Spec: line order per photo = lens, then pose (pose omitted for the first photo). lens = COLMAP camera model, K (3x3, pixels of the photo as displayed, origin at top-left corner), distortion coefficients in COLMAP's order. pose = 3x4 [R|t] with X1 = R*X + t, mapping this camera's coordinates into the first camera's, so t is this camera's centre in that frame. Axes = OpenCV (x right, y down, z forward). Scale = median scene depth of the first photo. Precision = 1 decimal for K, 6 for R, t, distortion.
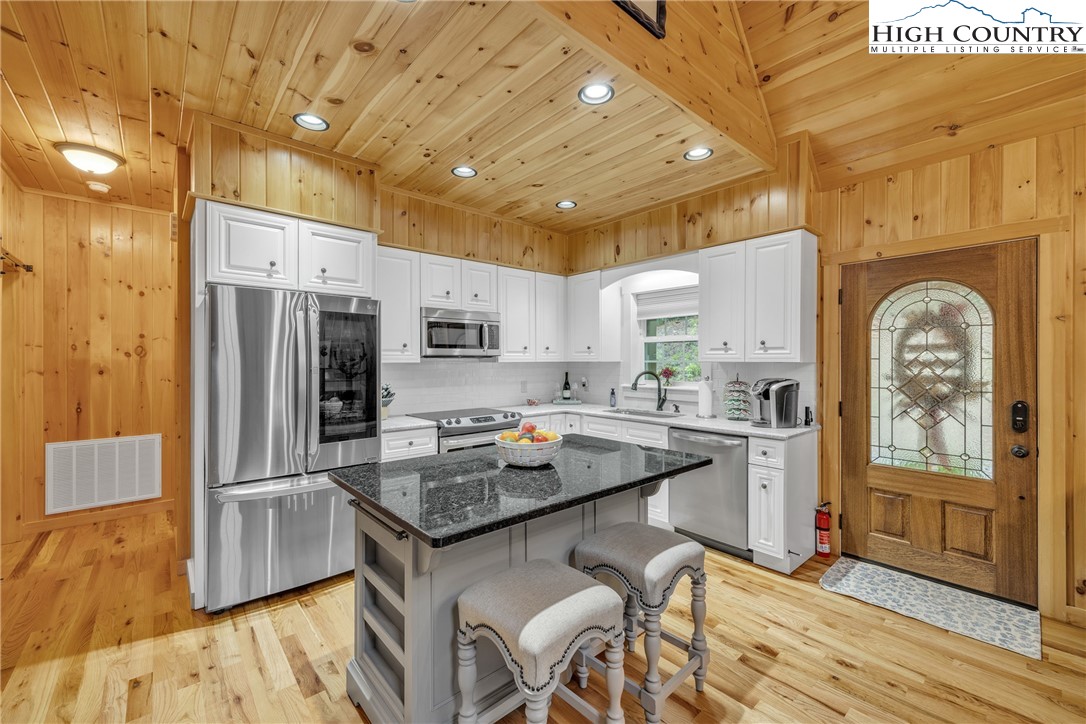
lens RADIAL K [[442.3, 0, 544.7], [0, 442.3, 360.8], [0, 0, 1]] dist [0.005959, -0.000438]
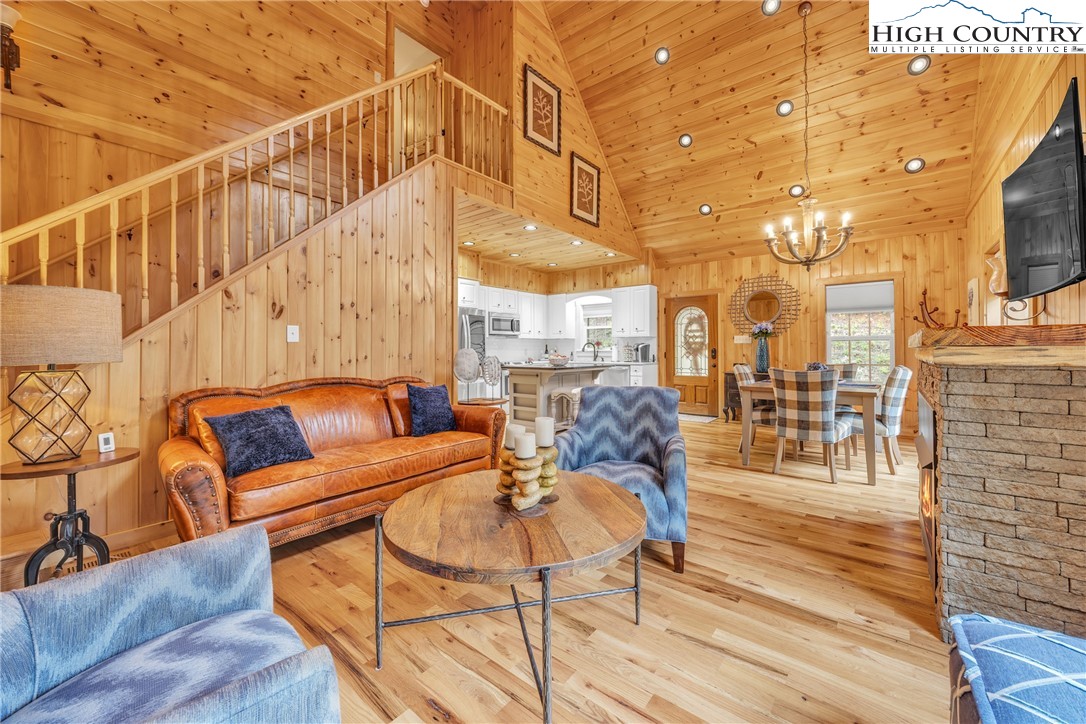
lens RADIAL K [[419.3, 0, 549.9], [0, 419.3, 342.9], [0, 0, 1]] dist [-0.001578, -0.000630]
pose [[0.984890, 0.000090, 0.173182, -0.326470], [0.002740, 0.999867, -0.016105, 0.062131], [-0.173161, 0.016337, 0.984758, -1.026155]]
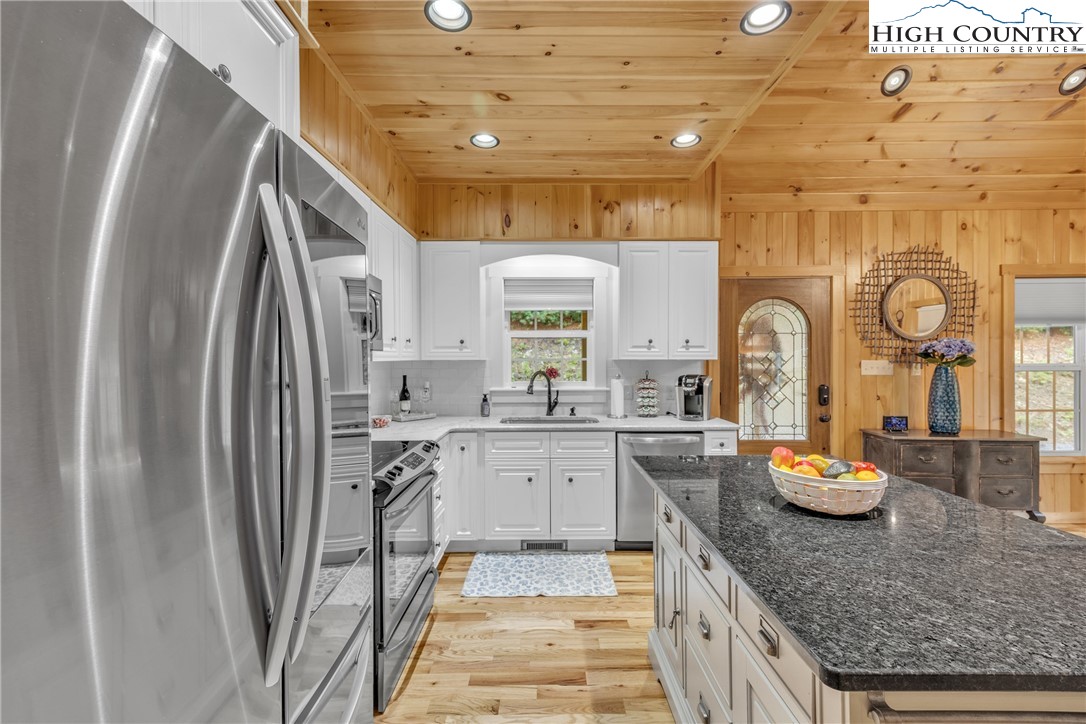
lens RADIAL K [[442.3, 0, 545.9], [0, 442.3, 360.9], [0, 0, 1]] dist [0.005959, -0.000438]
pose [[0.654576, -0.003193, 0.755989, -0.445378], [0.003627, 0.999993, 0.001083, 0.003181], [-0.755987, 0.002033, 0.654583, 0.474649]]
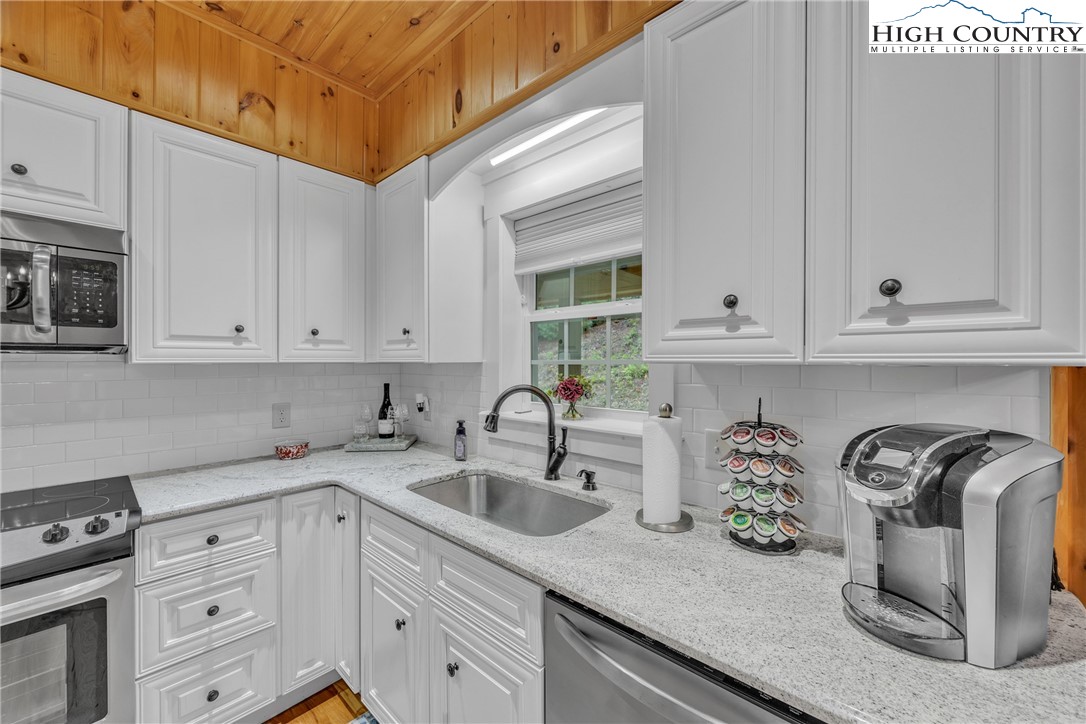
lens RADIAL K [[419.3, 0, 547.6], [0, 419.3, 359.4], [0, 0, 1]] dist [-0.001578, -0.000630]
pose [[0.992547, 0.000236, 0.121866, 0.227143], [0.000256, 0.999992, -0.004017, 0.001009], [-0.121866, 0.004018, 0.992538, 0.663686]]
